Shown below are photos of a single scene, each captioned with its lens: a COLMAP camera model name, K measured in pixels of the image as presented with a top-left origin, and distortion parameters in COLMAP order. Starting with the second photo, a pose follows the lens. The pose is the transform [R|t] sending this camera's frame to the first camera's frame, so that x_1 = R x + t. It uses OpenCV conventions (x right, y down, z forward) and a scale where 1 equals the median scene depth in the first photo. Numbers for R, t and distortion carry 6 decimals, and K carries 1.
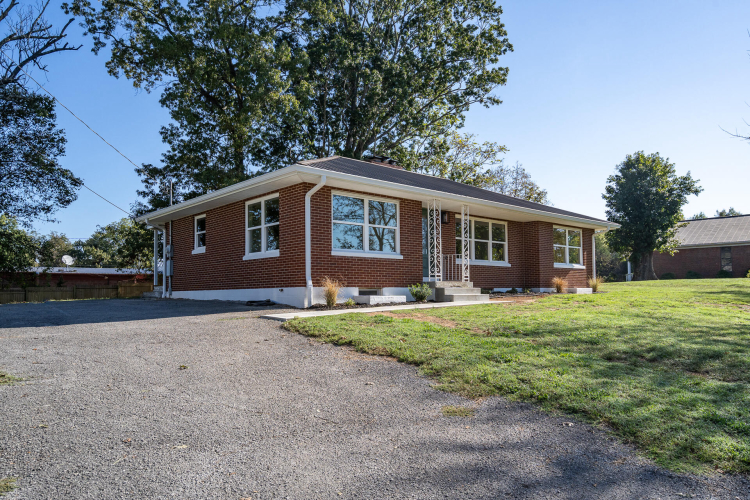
lens RADIAL K [[523.7, 0, 375.0], [0, 523.7, 250.0], [0, 0, 1]] dist [0.001247, -0.001827]
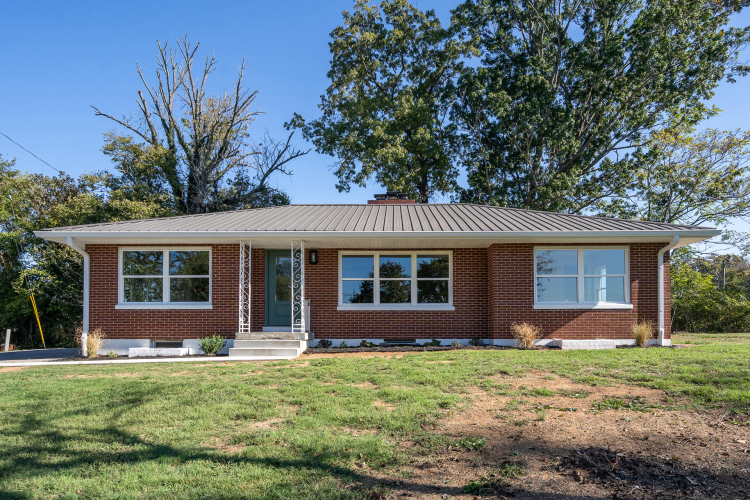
lens RADIAL K [[471.1, 0, 392.1], [0, 471.1, 313.3], [0, 0, 1]] dist [-0.002073, 0.000428]
pose [[0.730809, -0.028824, -0.681973, 0.375805], [0.049979, 0.998686, 0.011348, 0.013748], [0.680750, -0.042377, 0.731289, 0.263733]]
